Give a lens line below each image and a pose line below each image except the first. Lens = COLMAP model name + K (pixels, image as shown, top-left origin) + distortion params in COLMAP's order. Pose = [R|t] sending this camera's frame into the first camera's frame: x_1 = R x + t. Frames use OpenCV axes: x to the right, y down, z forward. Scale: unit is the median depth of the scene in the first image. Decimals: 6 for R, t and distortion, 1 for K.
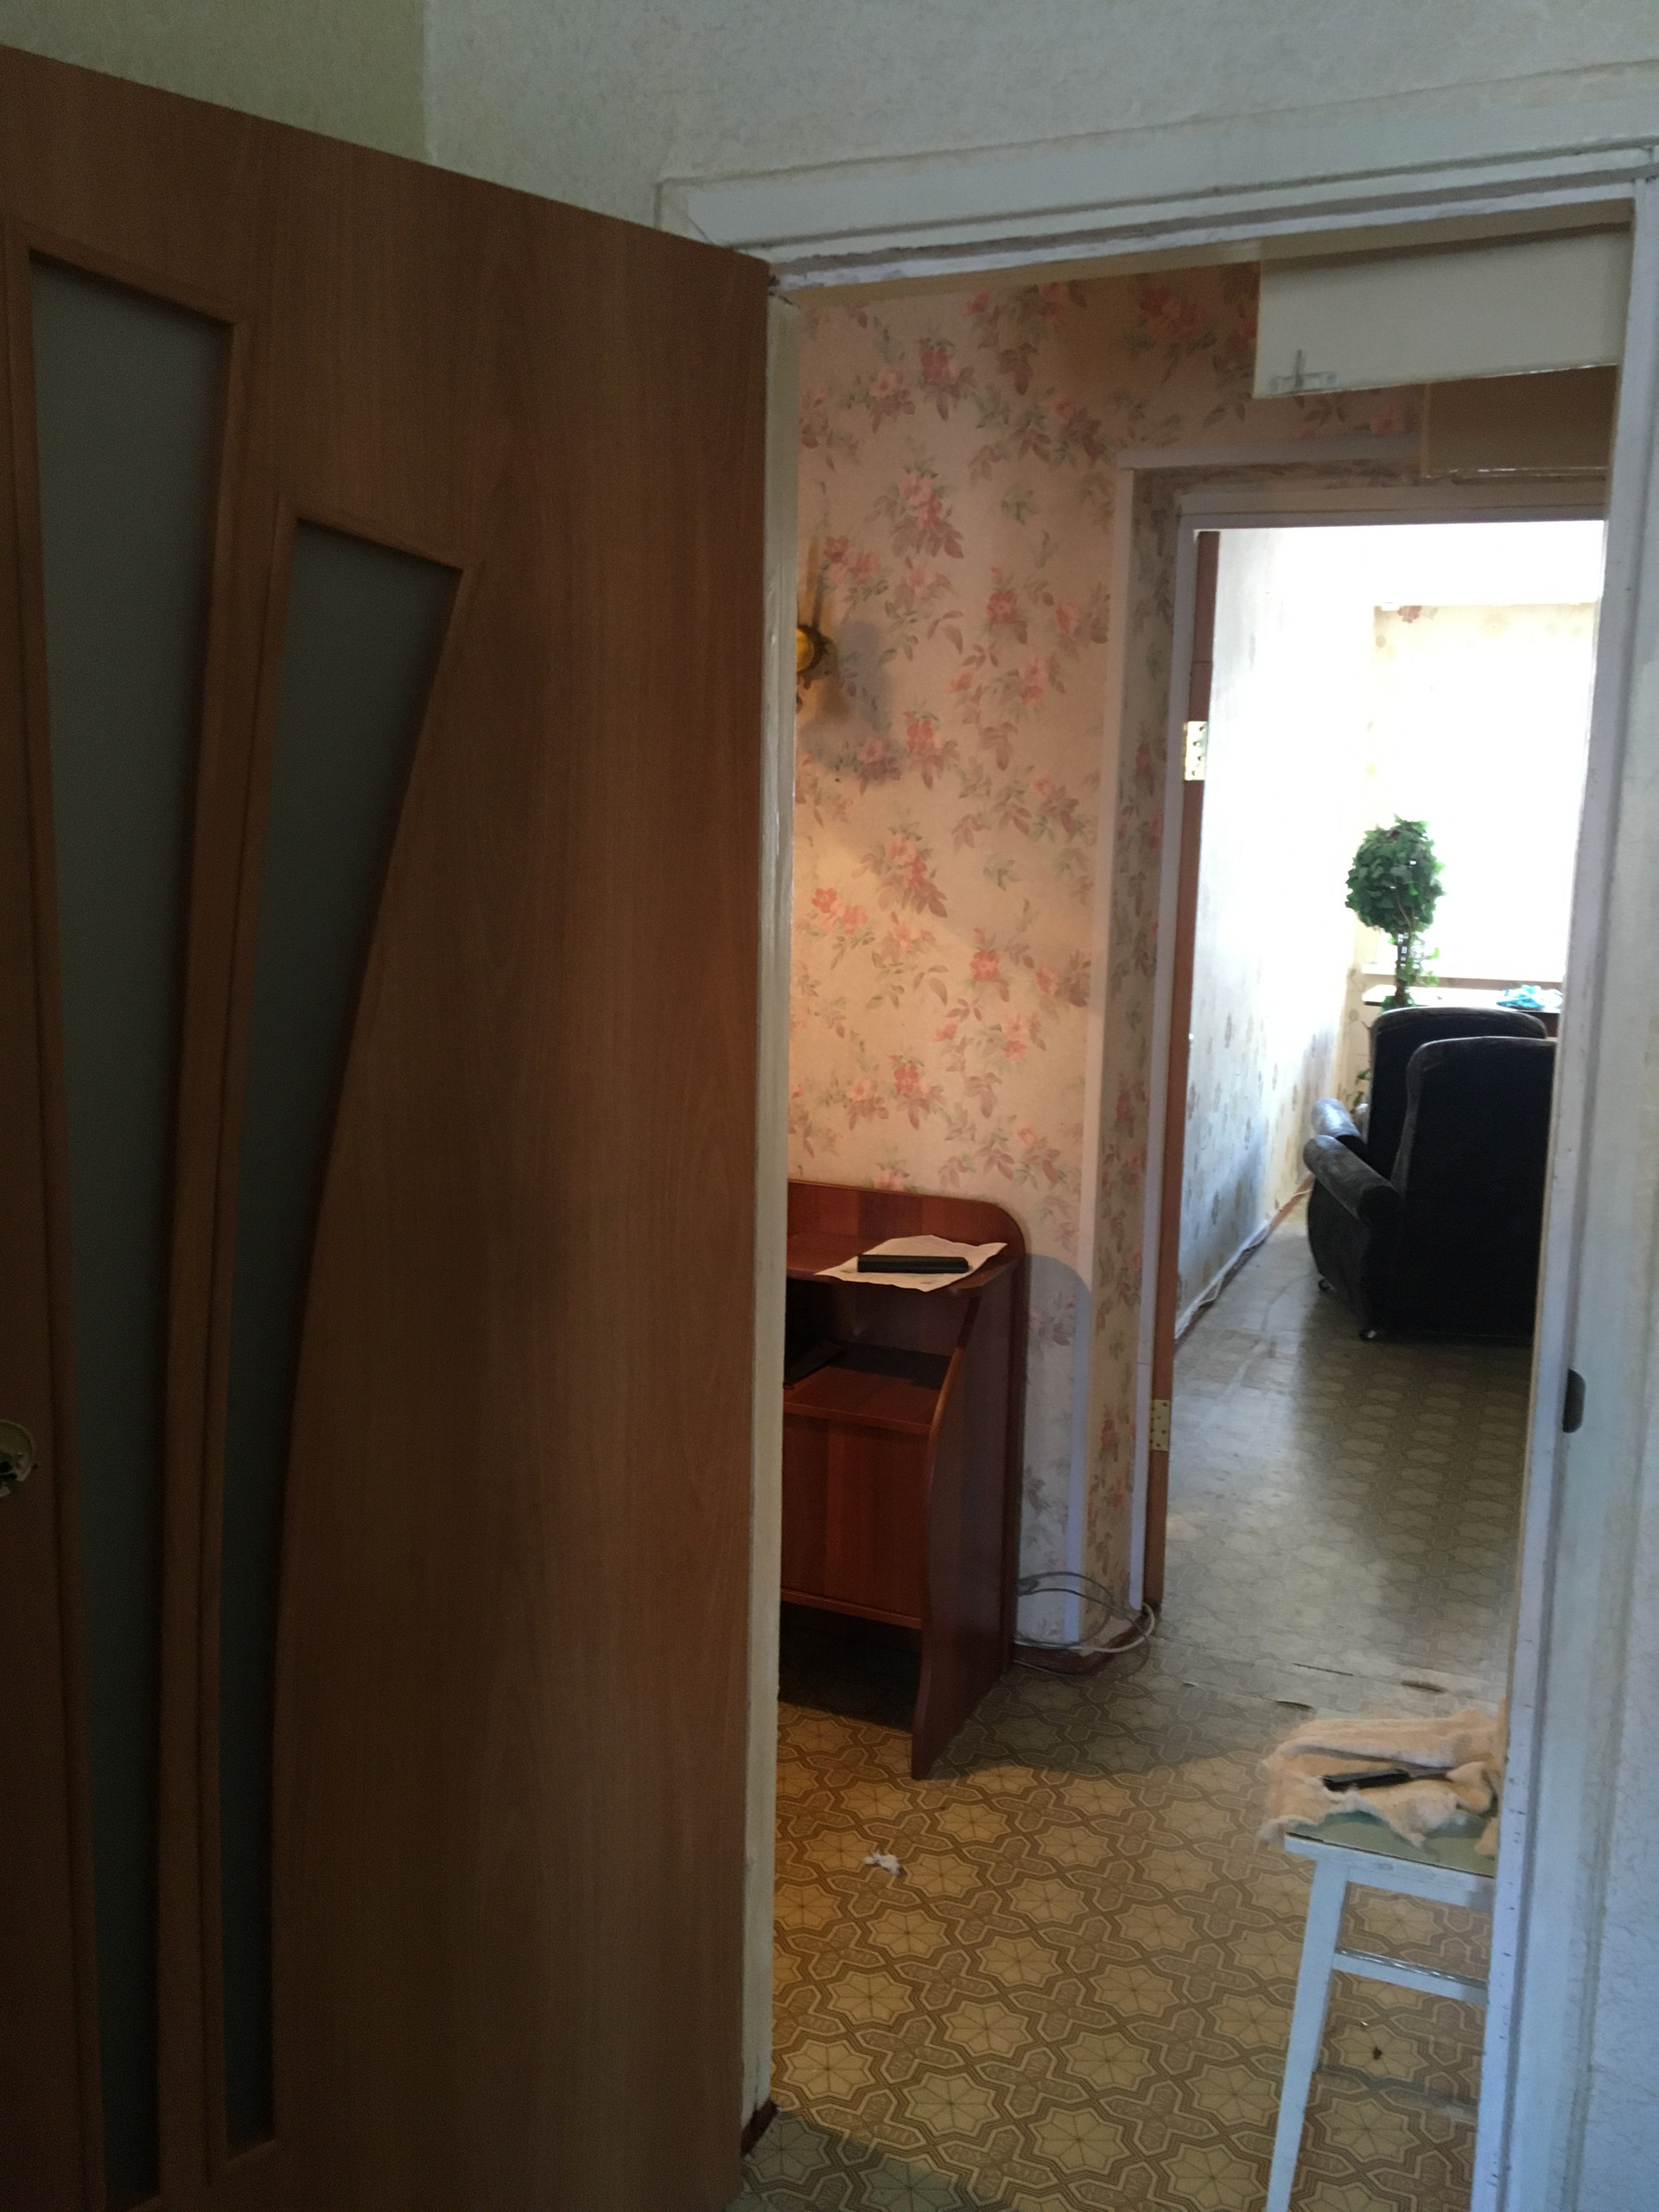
lens RADIAL K [[1806.3, 0, 829.5], [0, 1806.3, 1106.0], [0, 0, 1]] dist [0.068145, -0.118735]
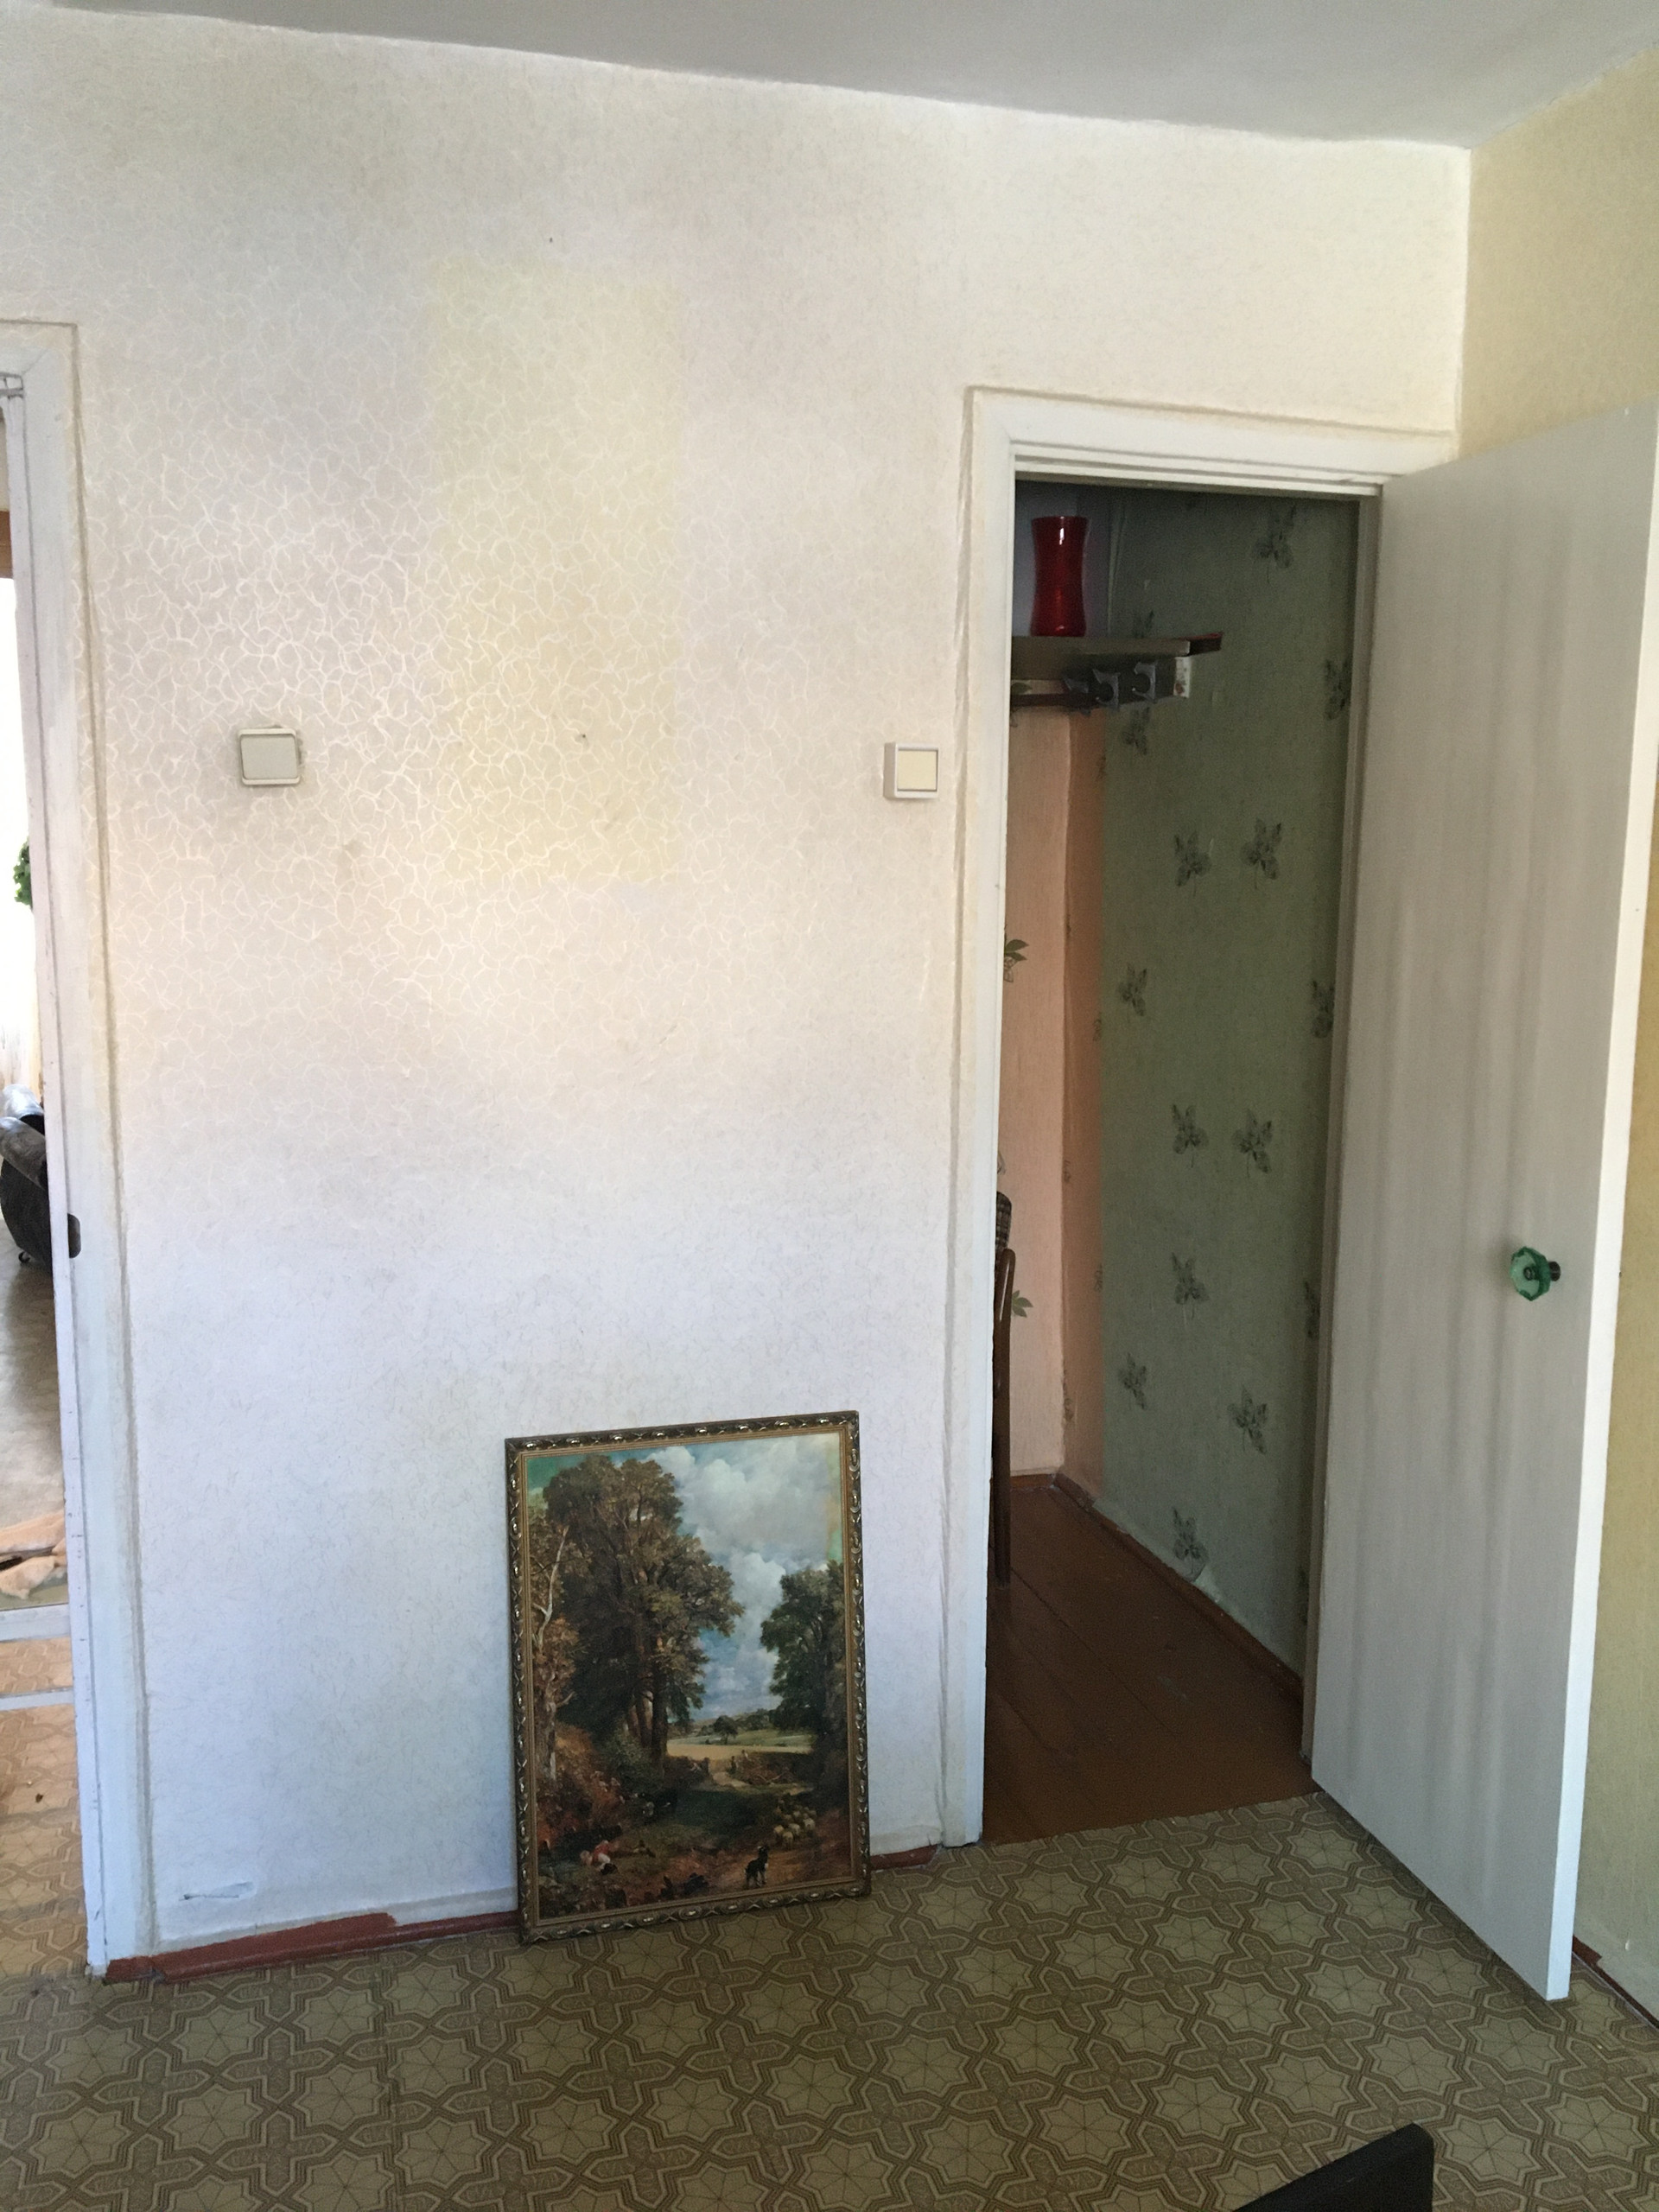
lens RADIAL K [[1806.3, 0, 829.5], [0, 1806.3, 1106.0], [0, 0, 1]] dist [0.068145, -0.118735]
pose [[0.787564, -0.101701, 0.607783, 0.003760], [0.100169, 0.994298, 0.036579, 0.017534], [-0.608037, 0.032073, 0.793260, -0.129857]]
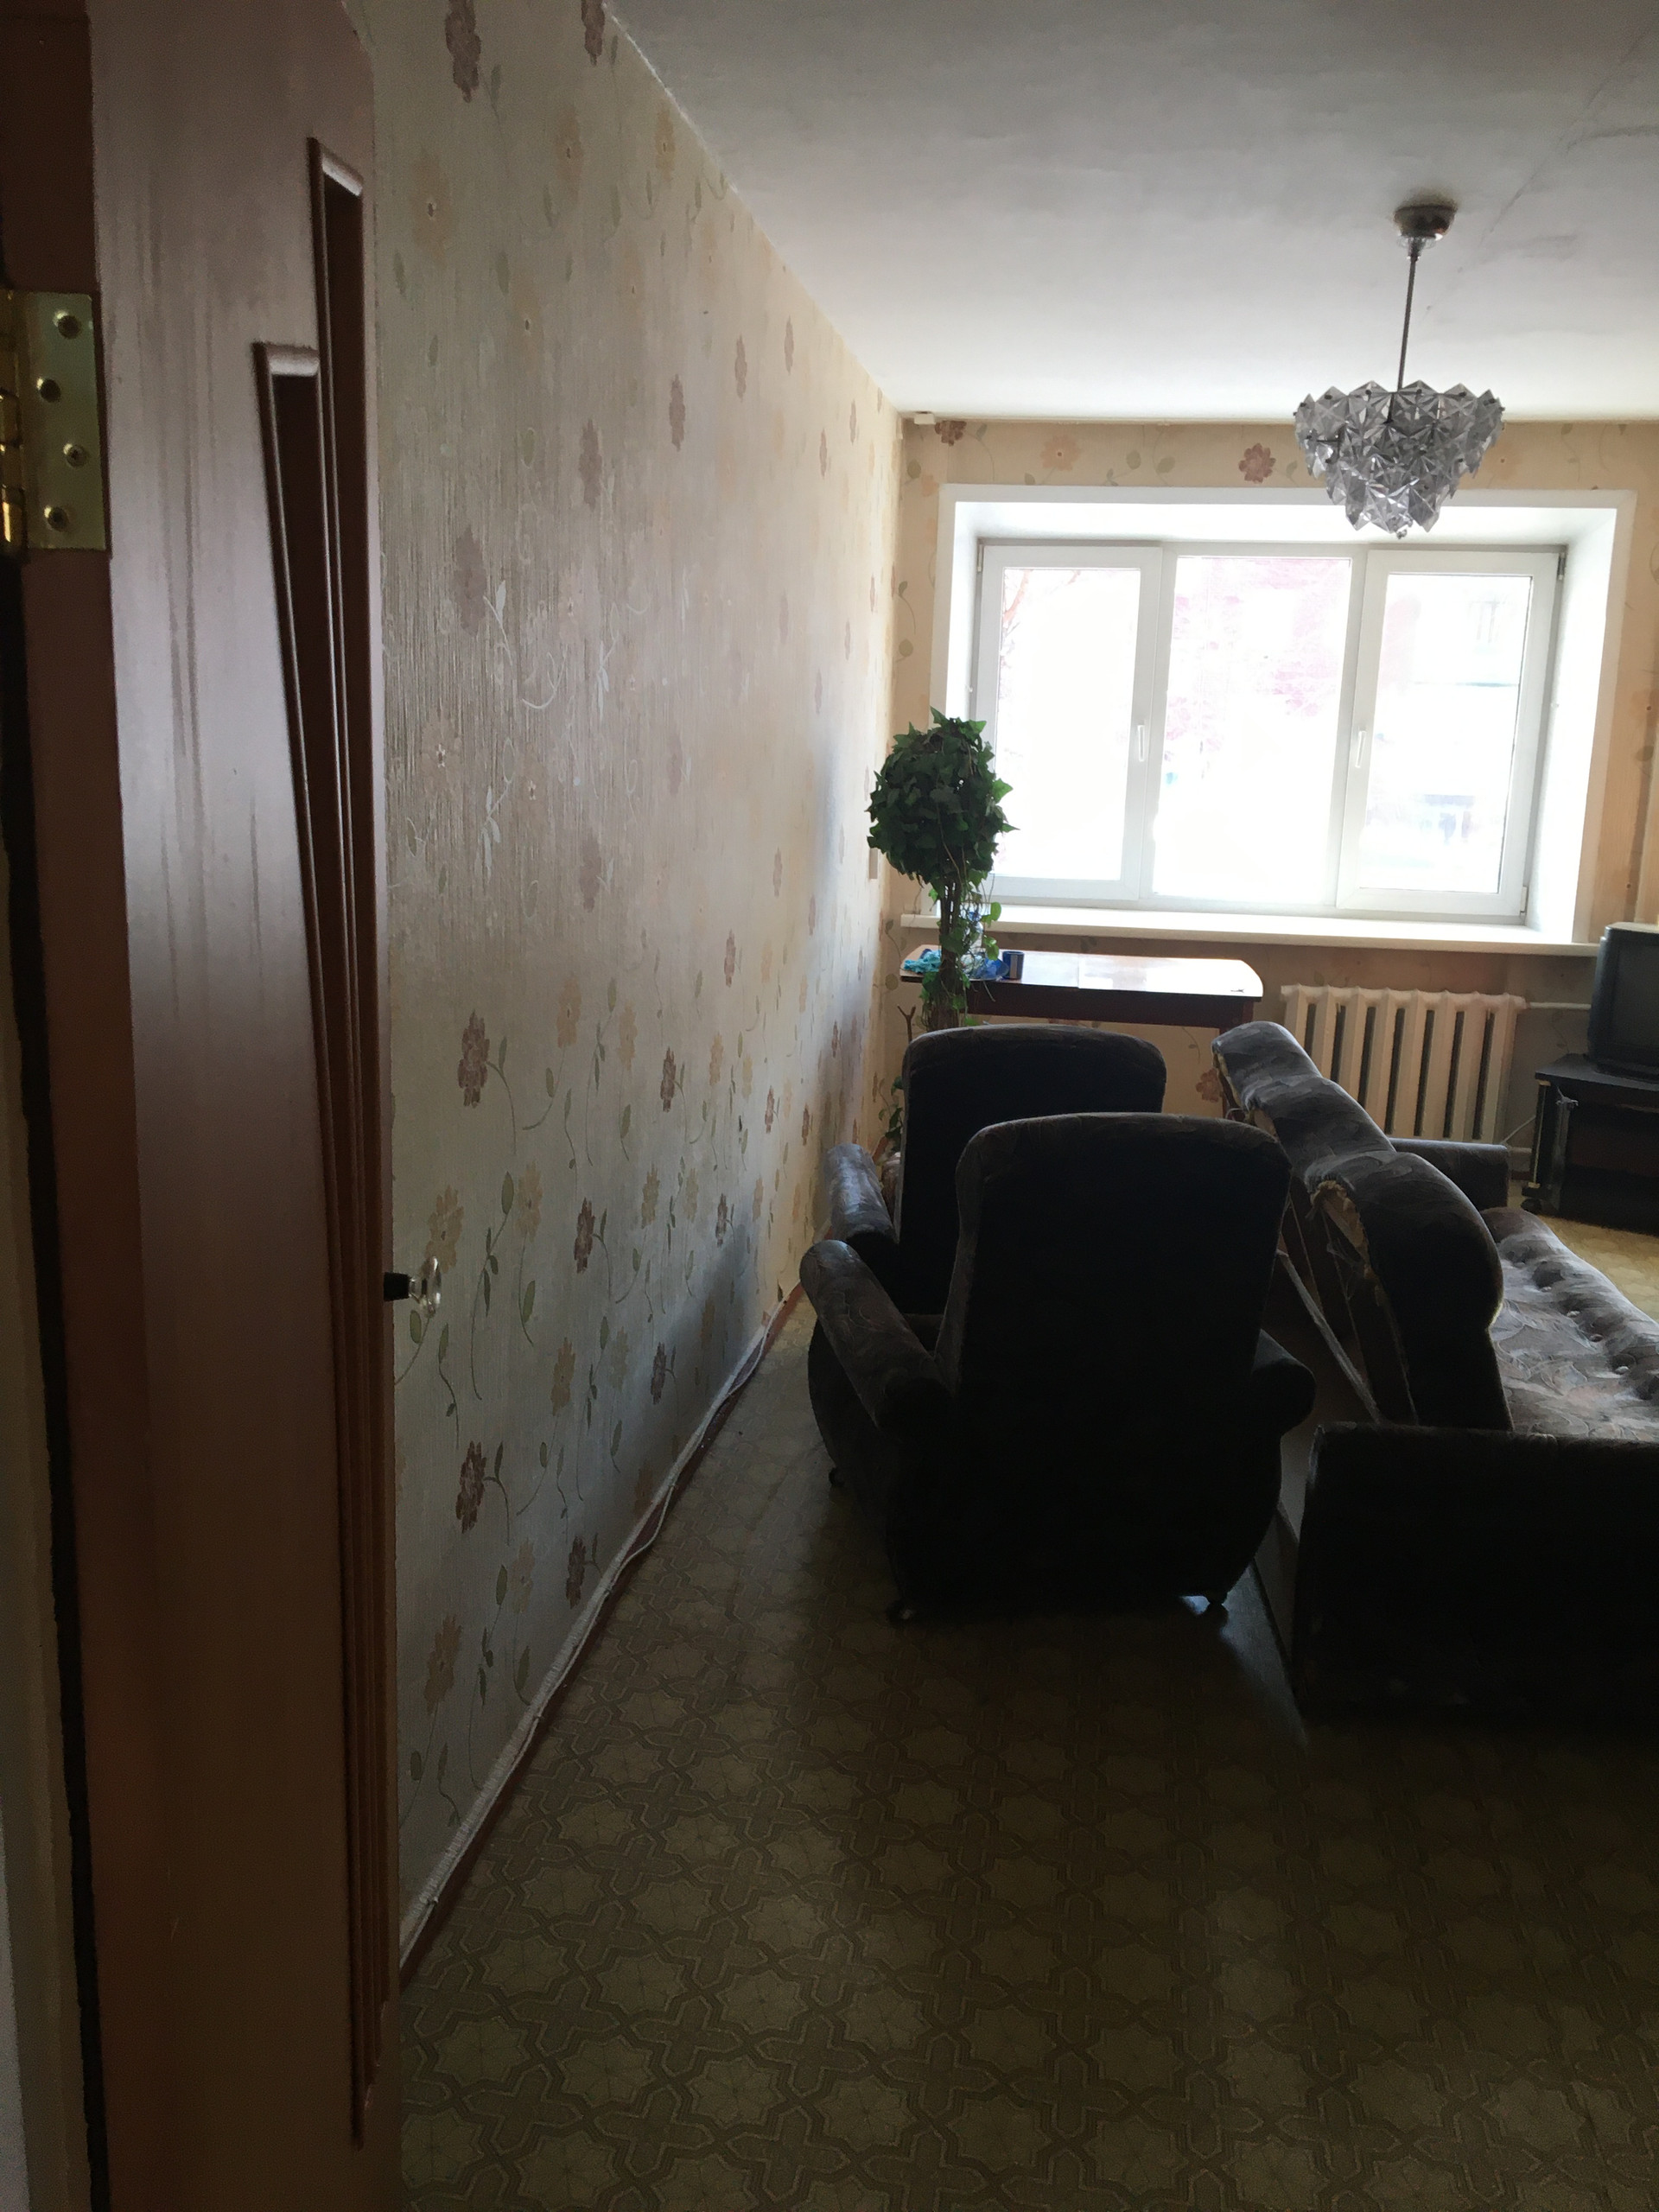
lens RADIAL K [[1806.3, 0, 829.5], [0, 1806.3, 1106.0], [0, 0, 1]] dist [0.068145, -0.118735]
pose [[0.972566, -0.037813, 0.229533, 0.125673], [0.024181, 0.997788, 0.061917, -0.062950], [-0.231367, -0.054668, 0.971329, 0.386090]]
